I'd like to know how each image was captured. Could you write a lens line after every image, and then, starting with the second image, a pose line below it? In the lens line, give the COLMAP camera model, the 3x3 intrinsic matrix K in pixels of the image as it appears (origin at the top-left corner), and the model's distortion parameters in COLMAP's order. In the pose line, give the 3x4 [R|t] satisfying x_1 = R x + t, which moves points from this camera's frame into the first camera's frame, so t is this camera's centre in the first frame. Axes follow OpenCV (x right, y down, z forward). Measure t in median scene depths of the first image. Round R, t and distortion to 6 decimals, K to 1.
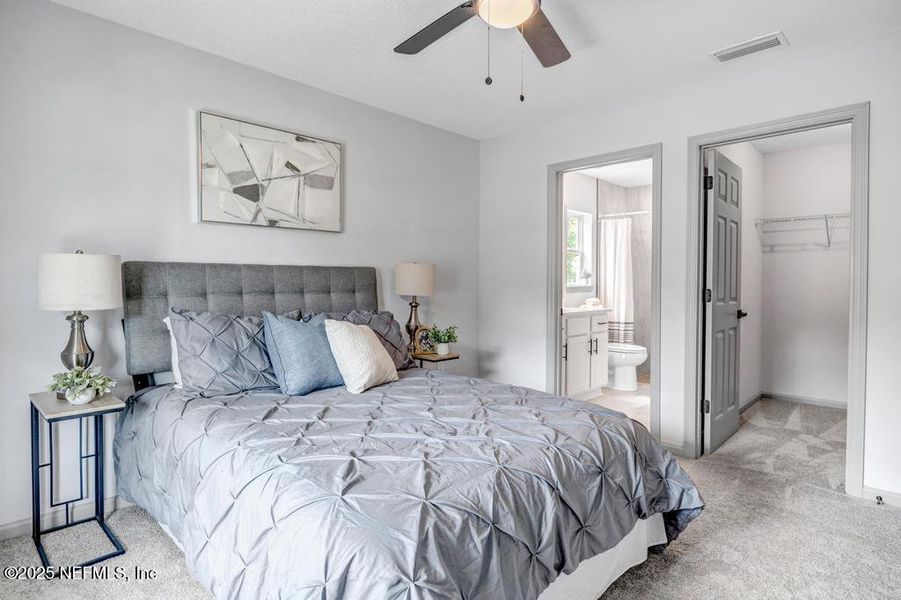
lens RADIAL K [[486.1, 0, 450.7], [0, 486.1, 296.4], [0, 0, 1]] dist [-0.005789, -0.000341]
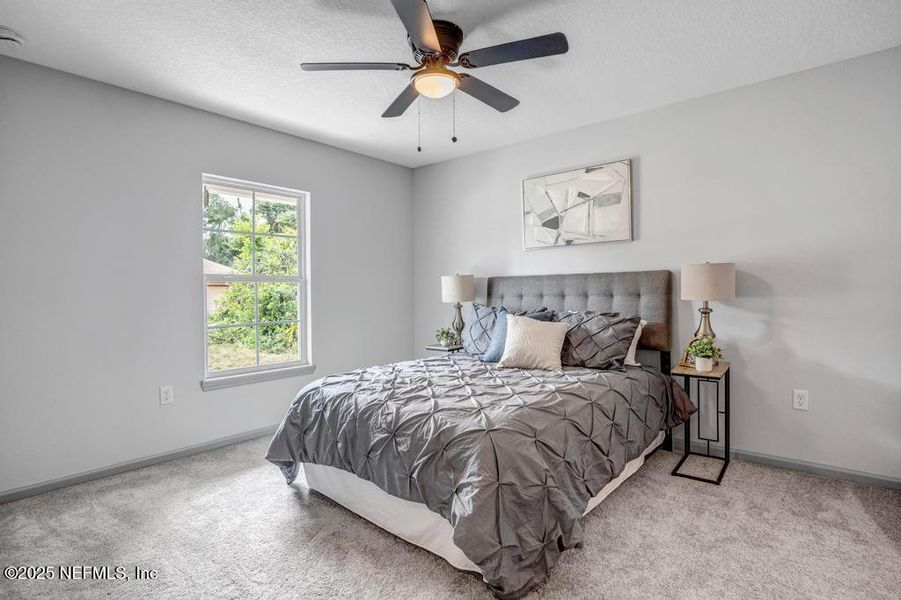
lens RADIAL K [[462.7, 0, 451.0], [0, 462.7, 297.4], [0, 0, 1]] dist [-0.003510, -0.000128]
pose [[0.055476, 0.015255, -0.998343, 0.885369], [-0.014125, 0.999795, 0.014492, -0.015015], [0.998360, 0.013298, 0.055680, 0.616308]]
